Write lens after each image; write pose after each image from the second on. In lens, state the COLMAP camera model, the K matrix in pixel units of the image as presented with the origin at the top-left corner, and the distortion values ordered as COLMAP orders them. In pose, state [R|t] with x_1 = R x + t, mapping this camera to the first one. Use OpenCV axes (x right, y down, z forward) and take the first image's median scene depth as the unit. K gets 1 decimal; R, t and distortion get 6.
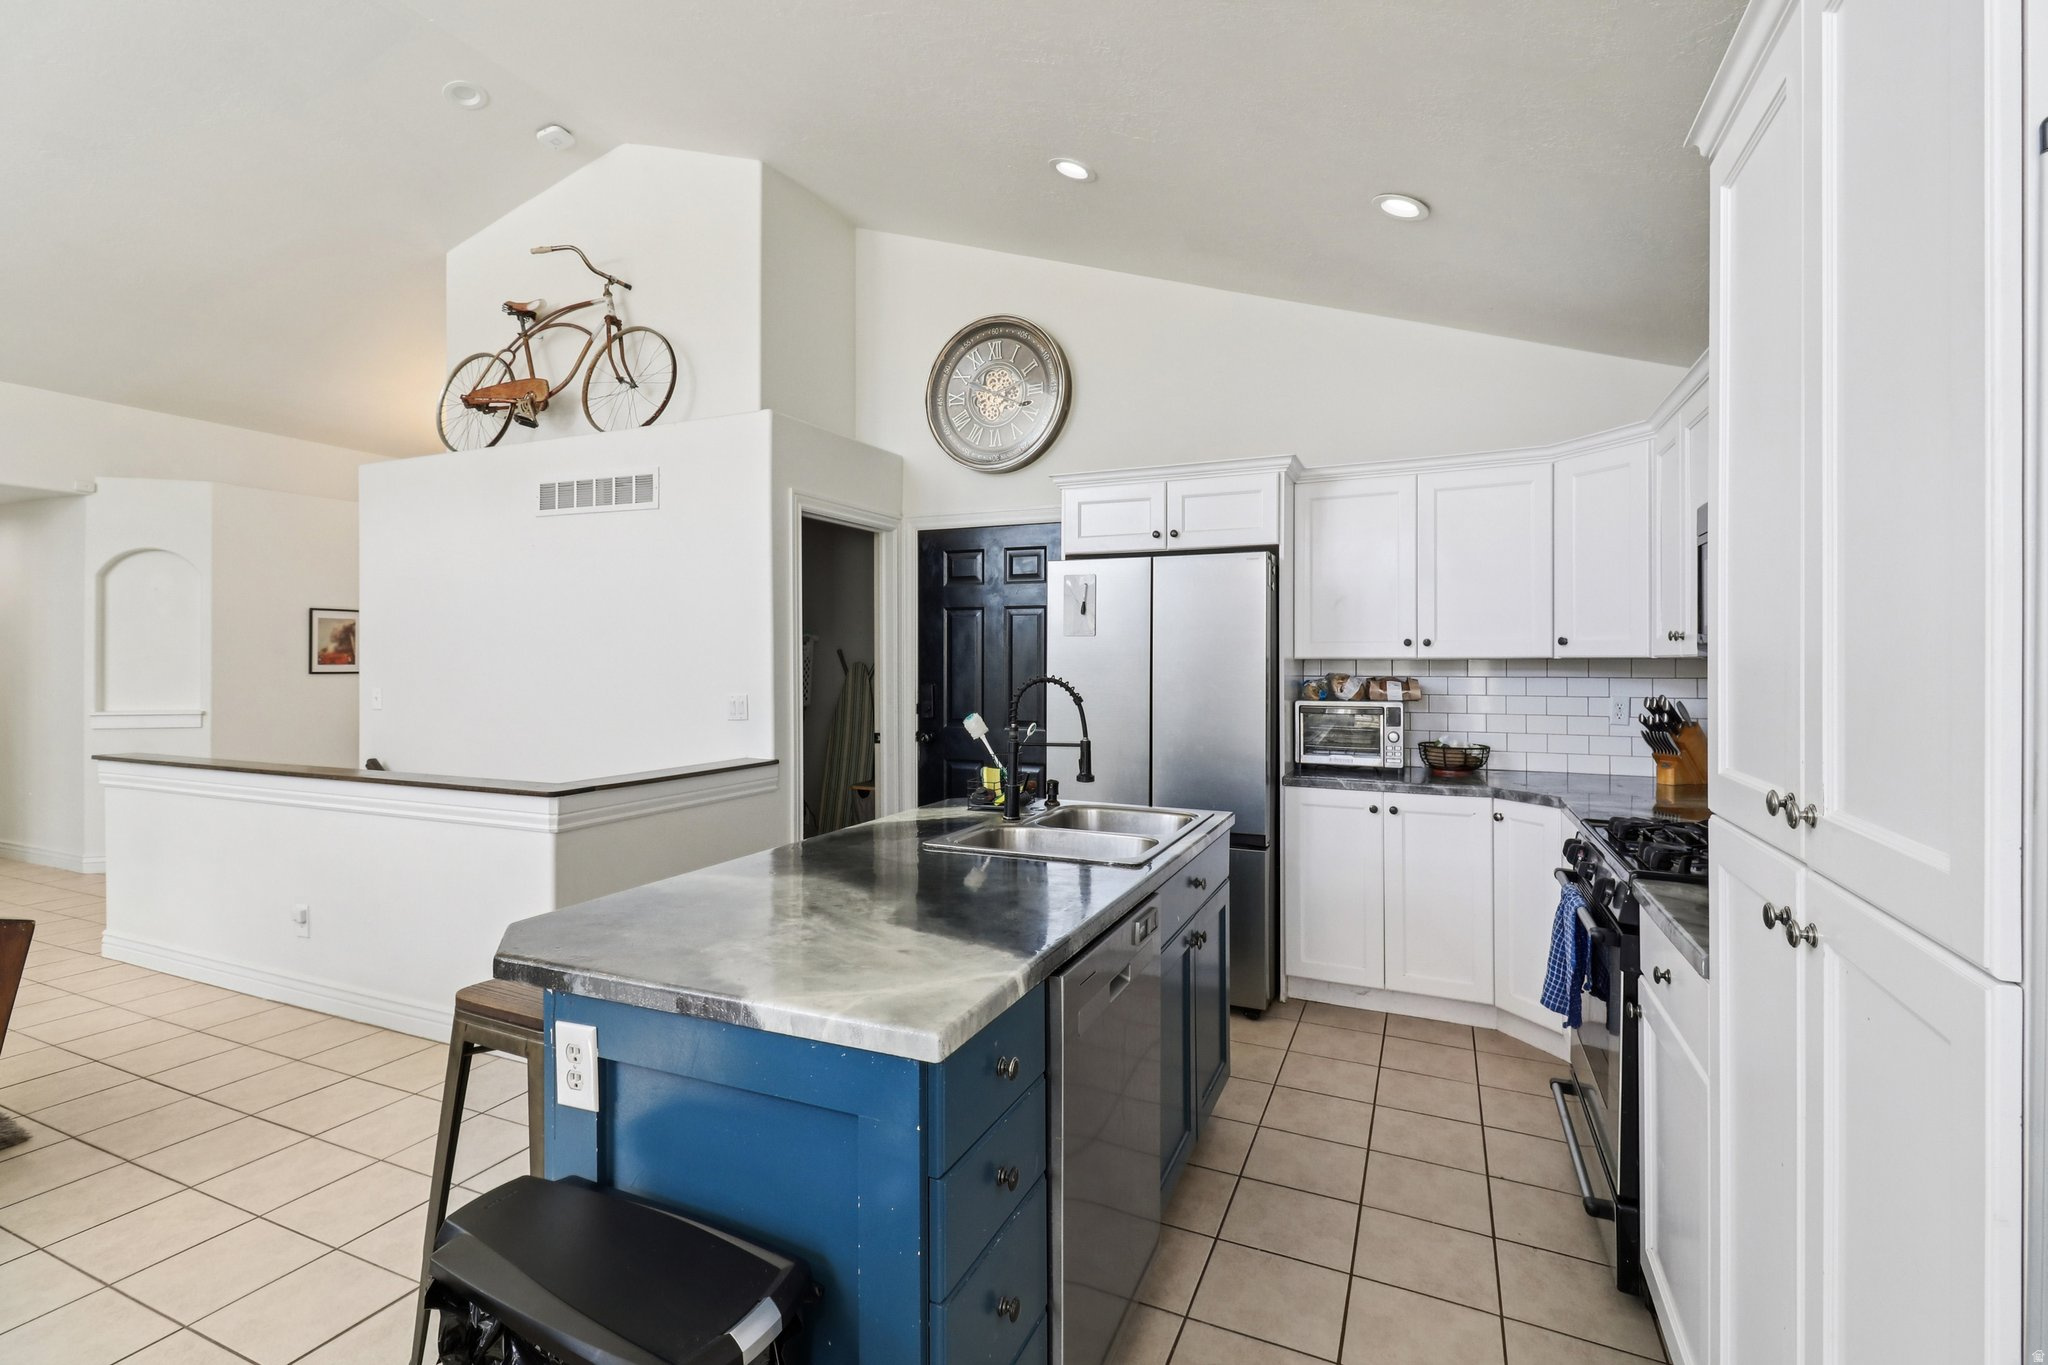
lens RADIAL K [[967.9, 0, 1011.8], [0, 967.9, 675.1], [0, 0, 1]] dist [0.006071, -0.009124]
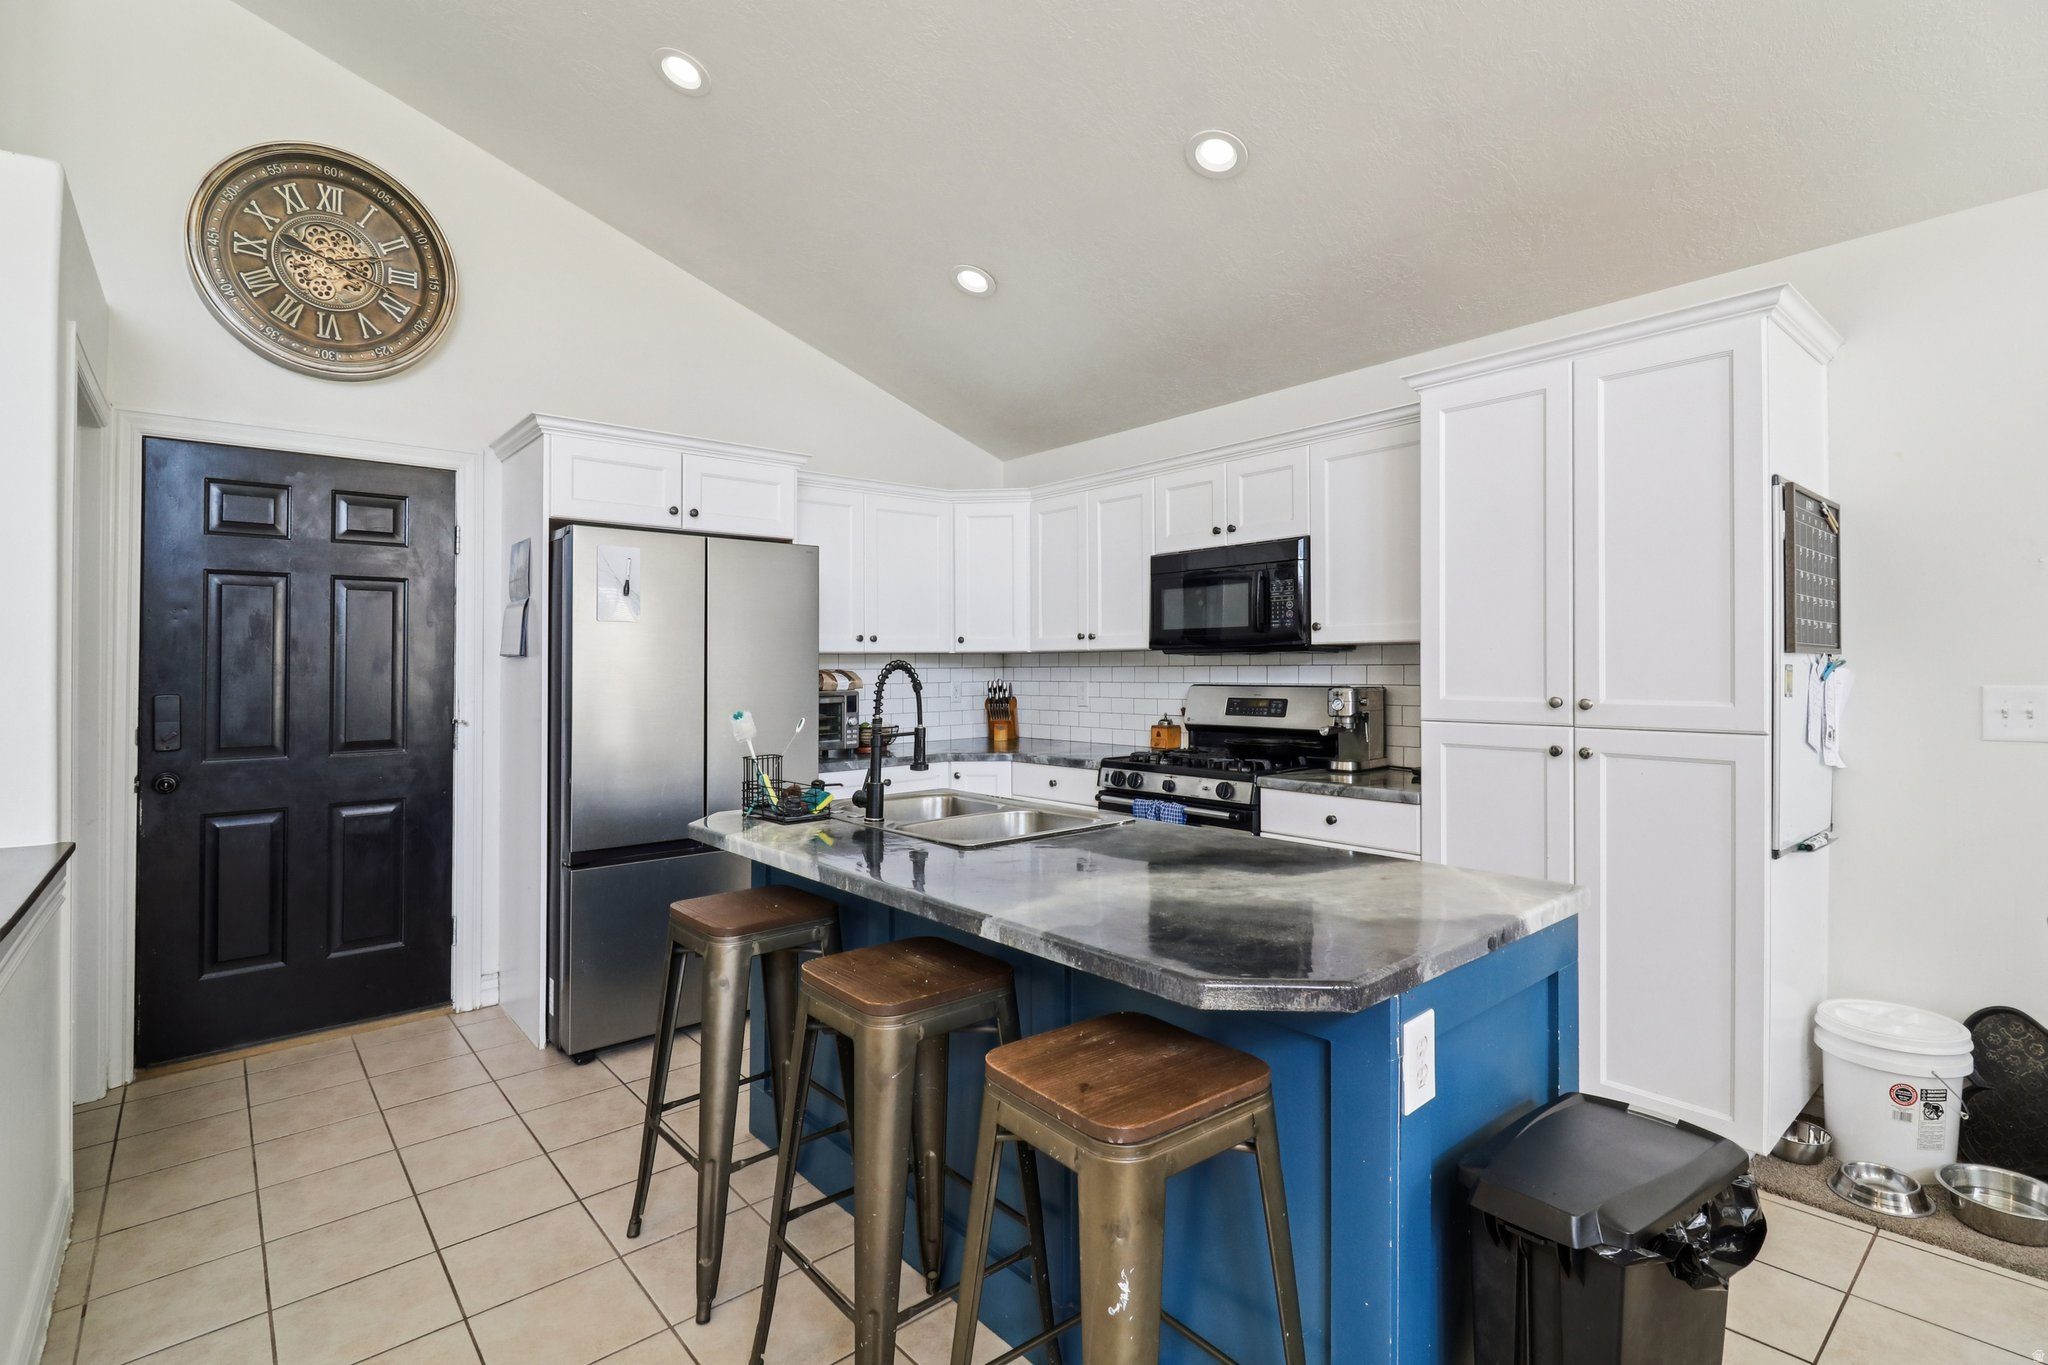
lens RADIAL K [[967.9, 0, 1030.5], [0, 967.9, 668.7], [0, 0, 1]] dist [0.006071, -0.009124]
pose [[0.432809, -0.005957, 0.901466, -0.418251], [0.020709, 0.999780, -0.003336, 0.007542], [-0.901248, 0.020112, 0.432837, 0.268035]]
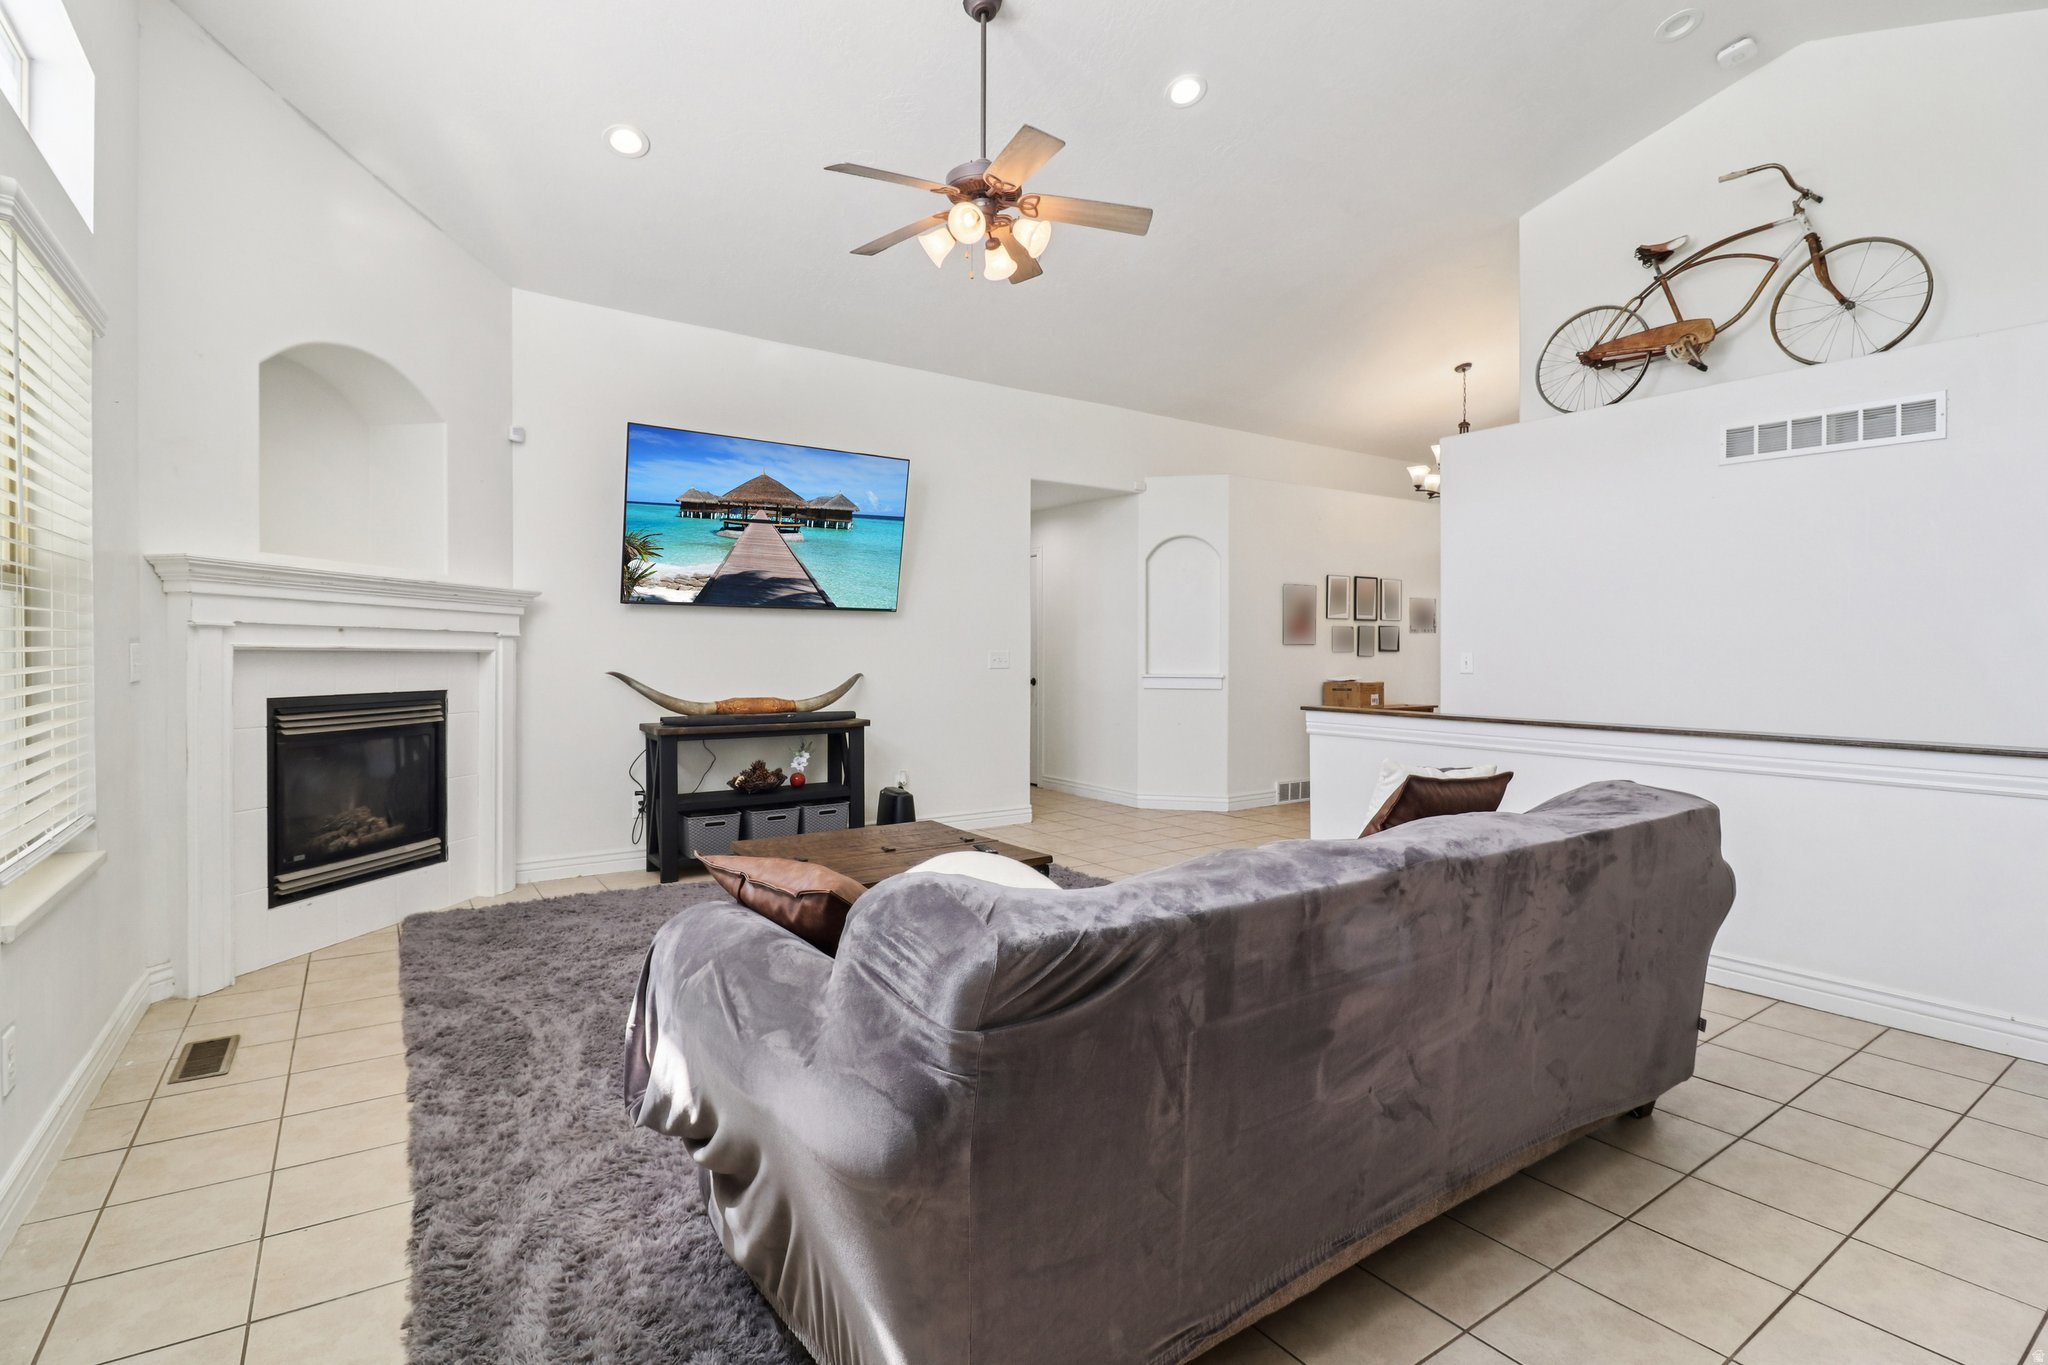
lens RADIAL K [[967.9, 0, 1033.5], [0, 967.9, 678.8], [0, 0, 1]] dist [0.006071, -0.009124]
pose [[0.859672, 0.018296, -0.510519, -0.581452], [-0.011822, 0.999803, 0.015923, 0.034578], [0.510710, -0.007653, 0.859719, -0.138273]]
